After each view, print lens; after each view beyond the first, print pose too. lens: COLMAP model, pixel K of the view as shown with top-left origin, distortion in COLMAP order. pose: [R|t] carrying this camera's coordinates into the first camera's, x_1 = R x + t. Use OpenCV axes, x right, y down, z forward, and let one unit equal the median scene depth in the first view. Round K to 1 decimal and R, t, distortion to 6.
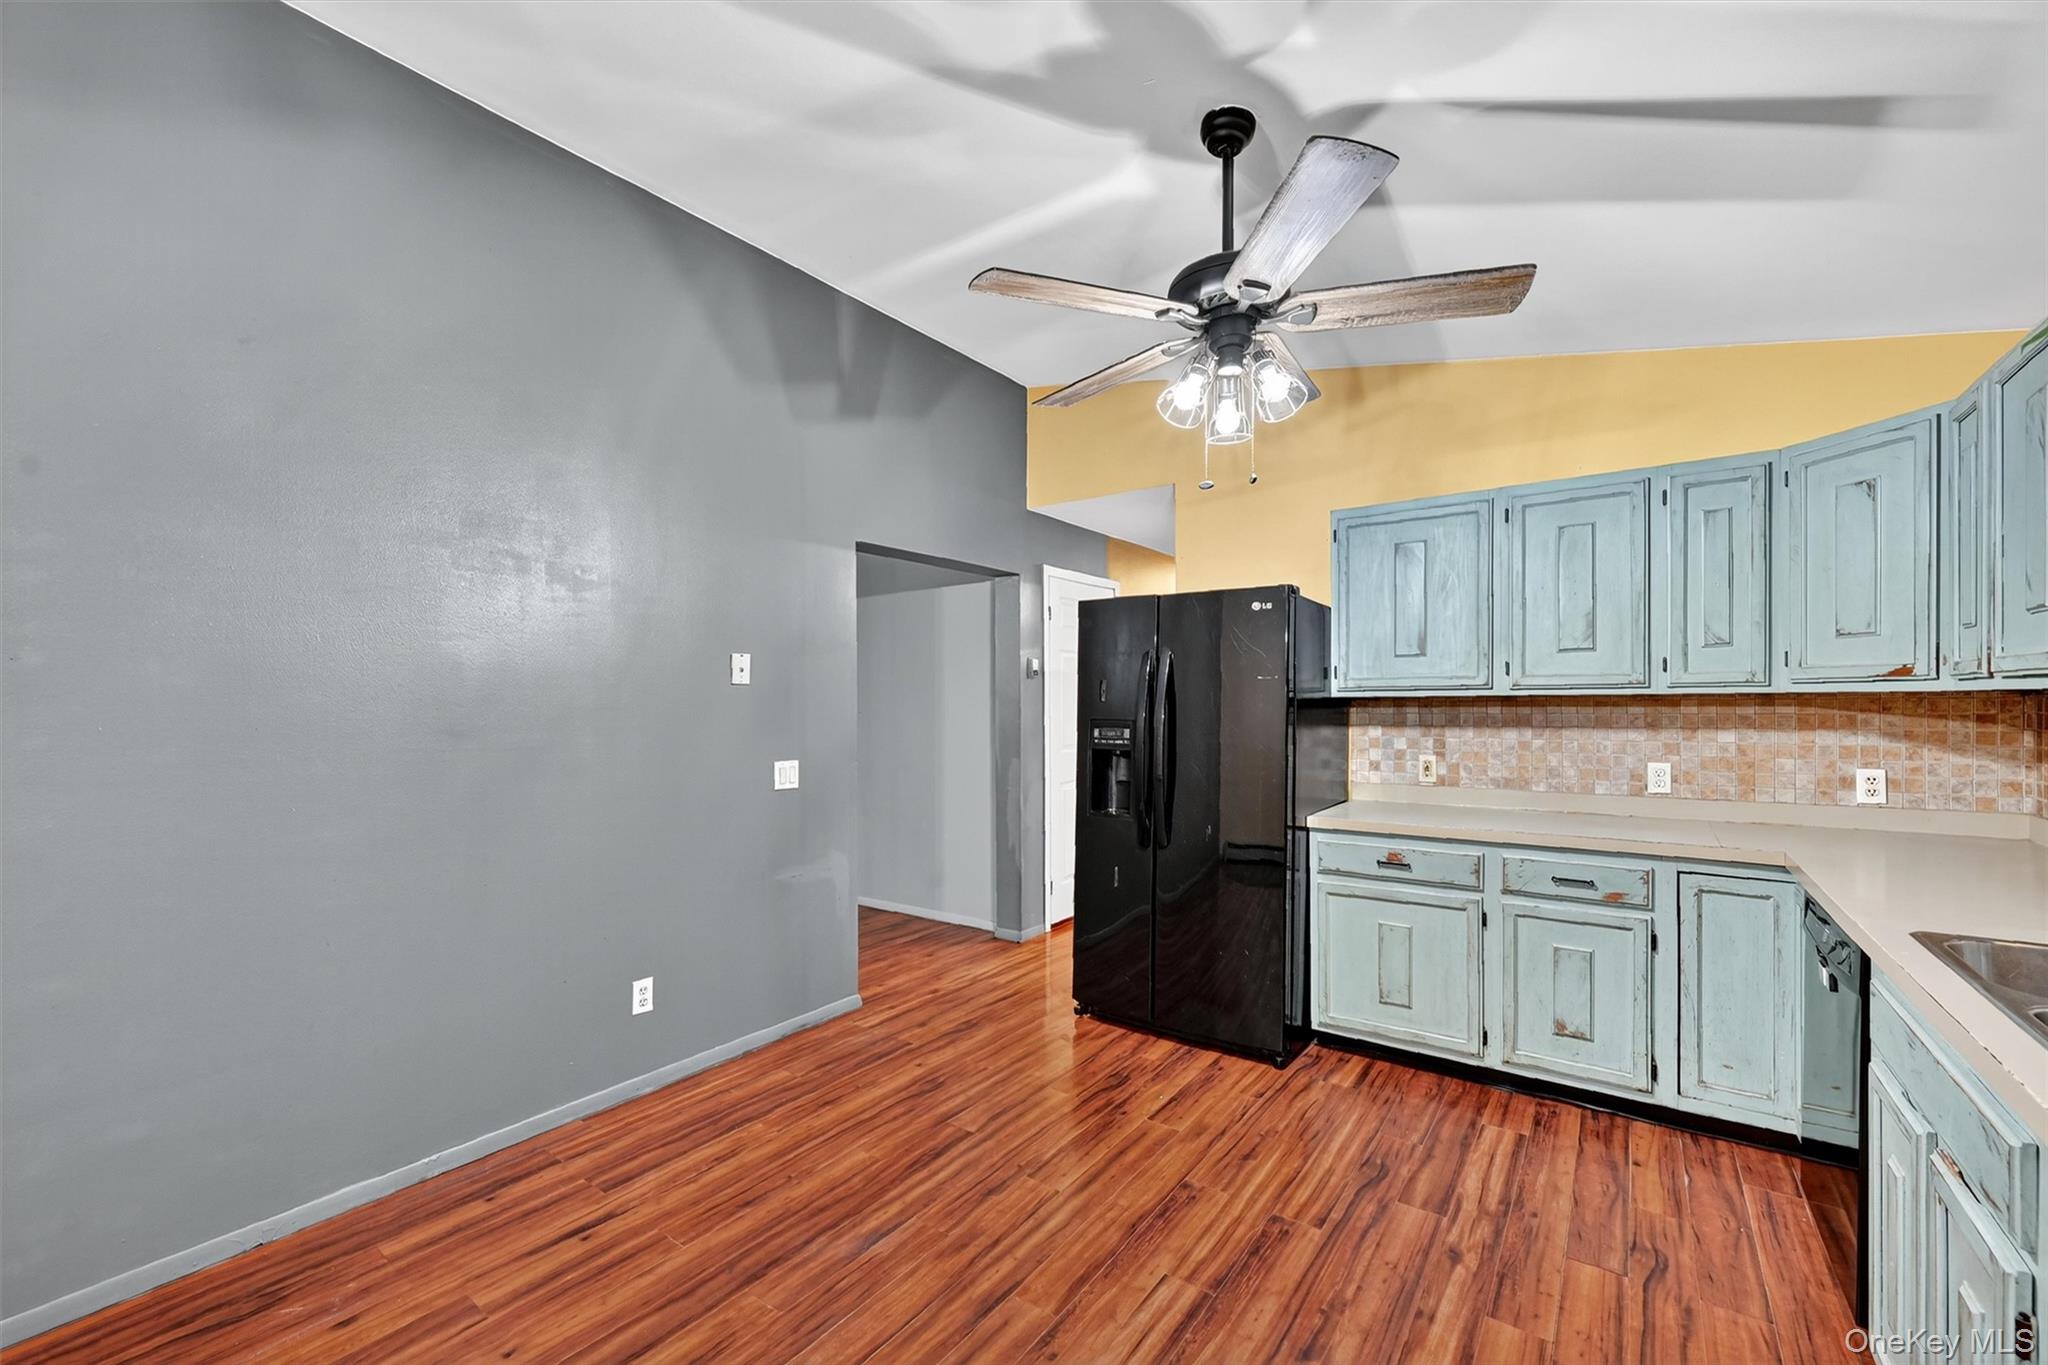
lens RADIAL K [[817.6, 0, 1032.6], [0, 817.6, 711.9], [0, 0, 1]] dist [-0.001106, -0.000195]
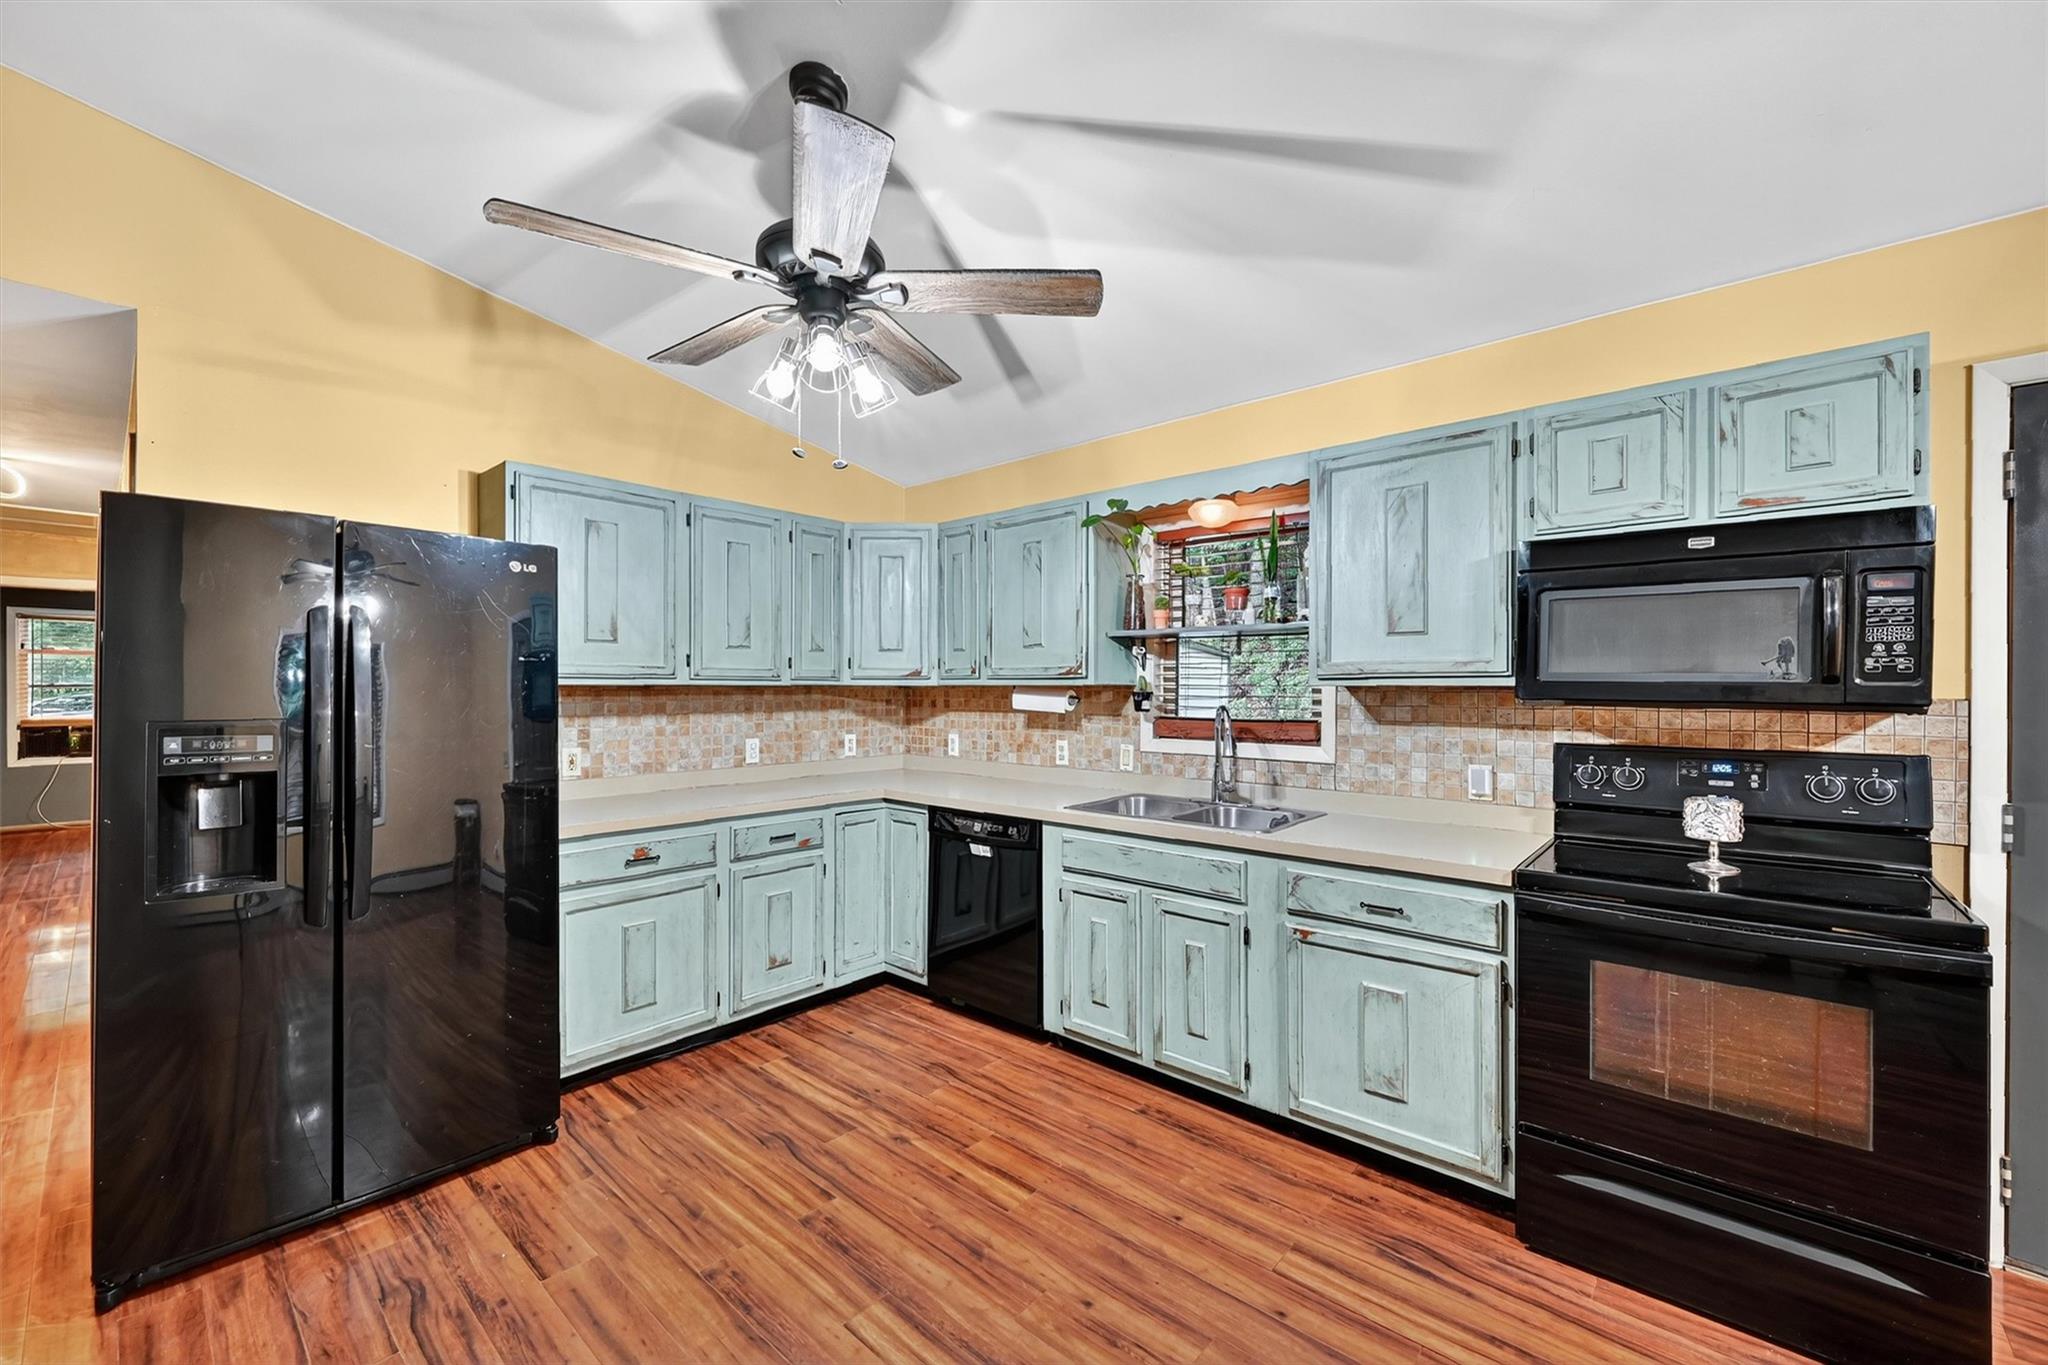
lens RADIAL K [[817.6, 0, 1020.4], [0, 817.6, 689.4], [0, 0, 1]] dist [-0.001106, -0.000195]
pose [[0.106058, 0.005292, 0.994346, -0.498357], [0.010132, 0.999928, -0.006402, -0.002792], [-0.994308, 0.010754, 0.105997, 0.490872]]
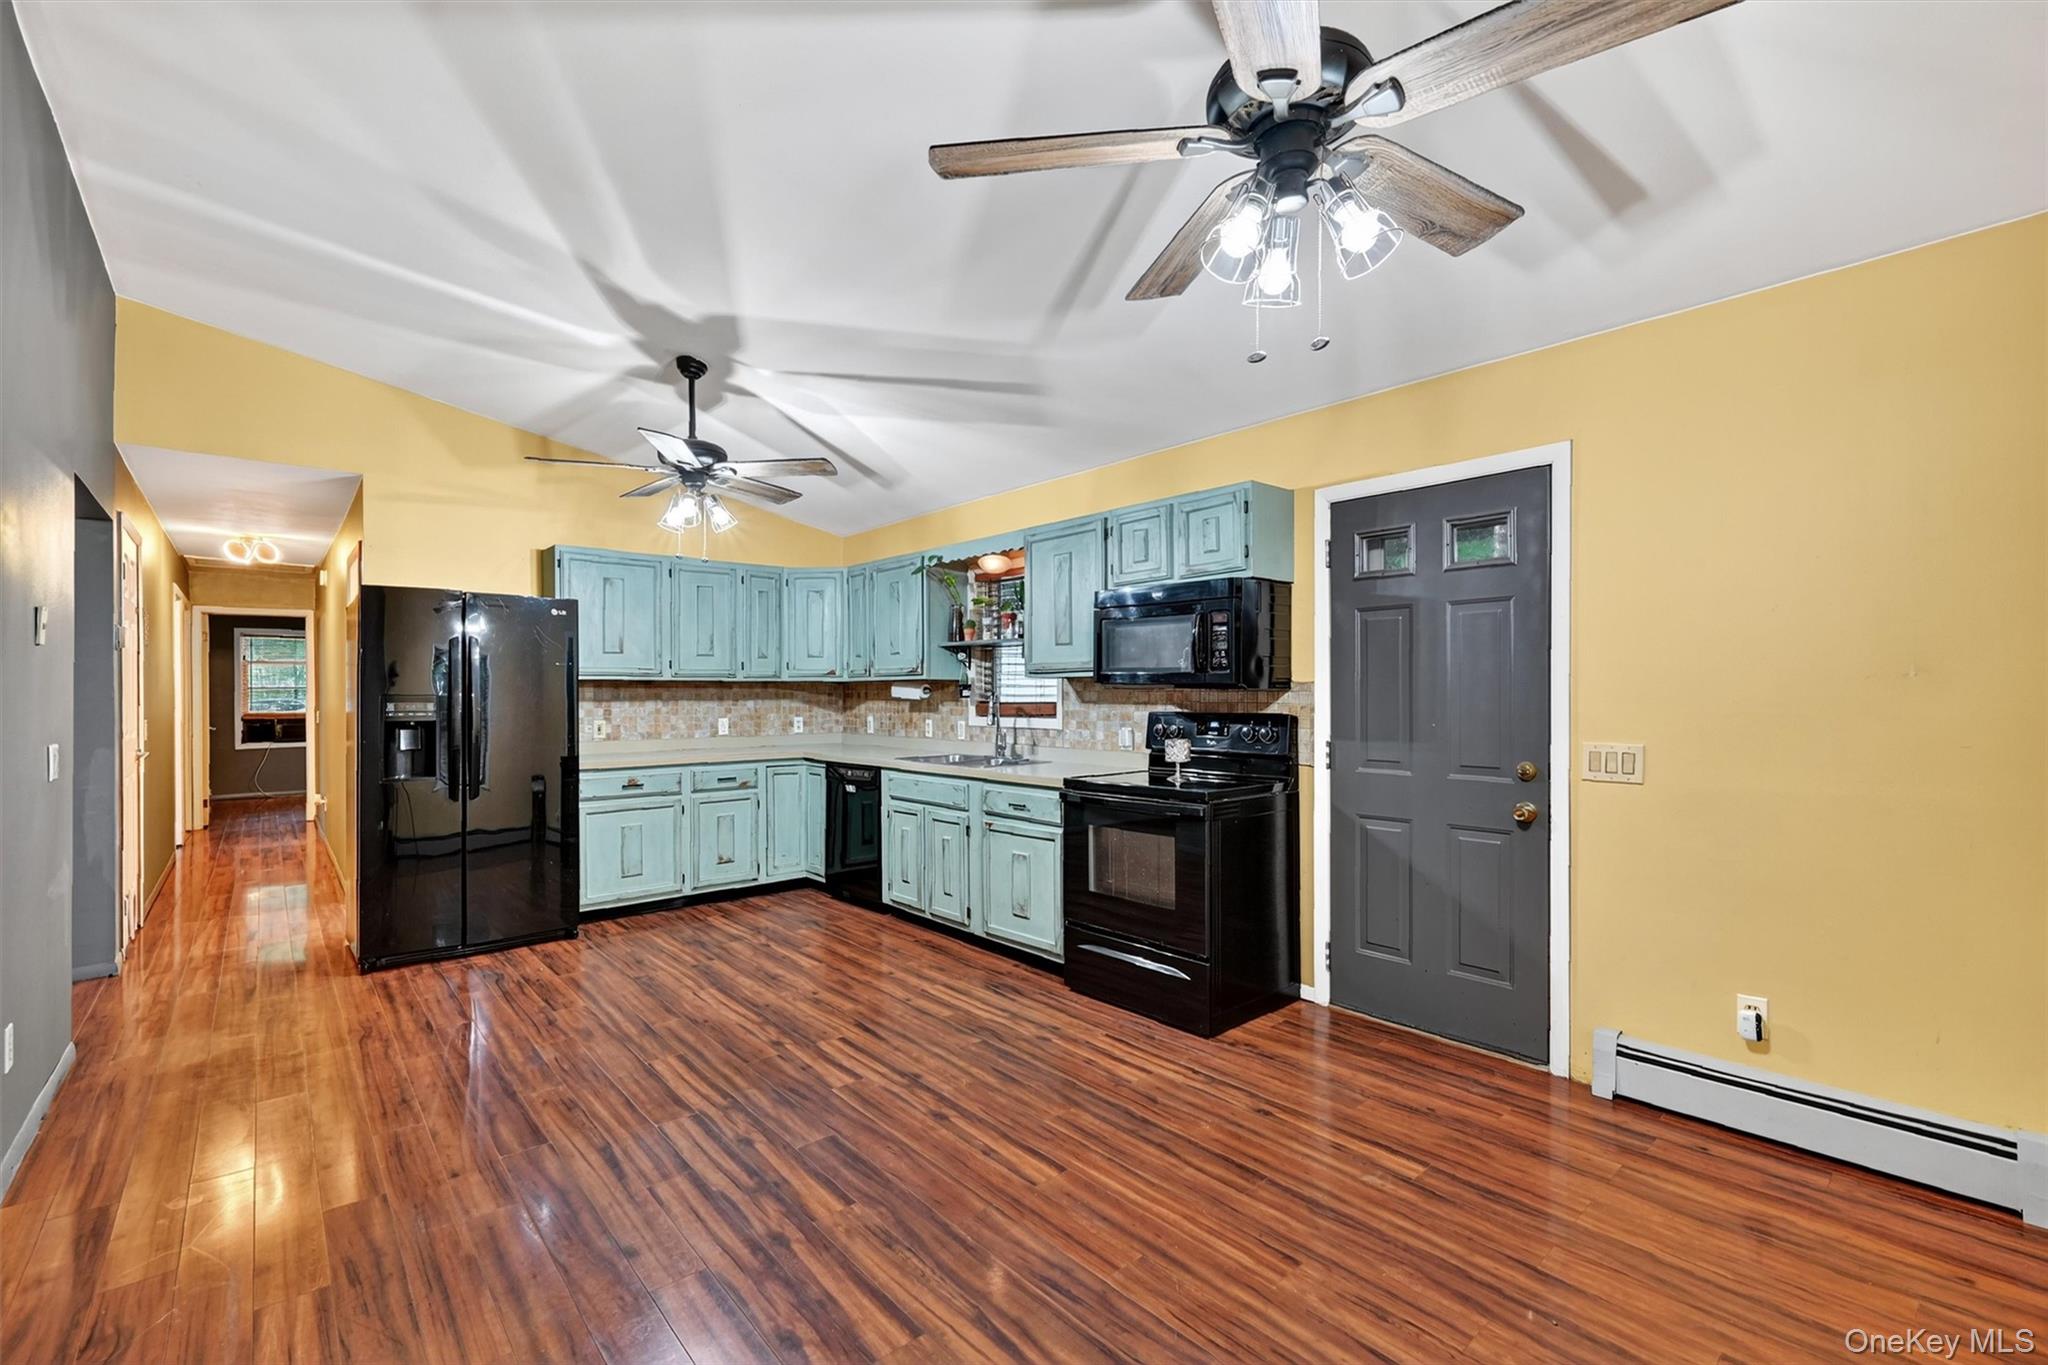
lens RADIAL K [[867.0, 0, 1013.0], [0, 867.0, 696.9], [0, 0, 1]] dist [-0.003657, 0.000068]
pose [[0.234474, 0.003351, 0.972117, -1.077663], [0.010592, 0.999926, -0.006001, 0.035358], [-0.972065, 0.011704, 0.234421, -0.106553]]
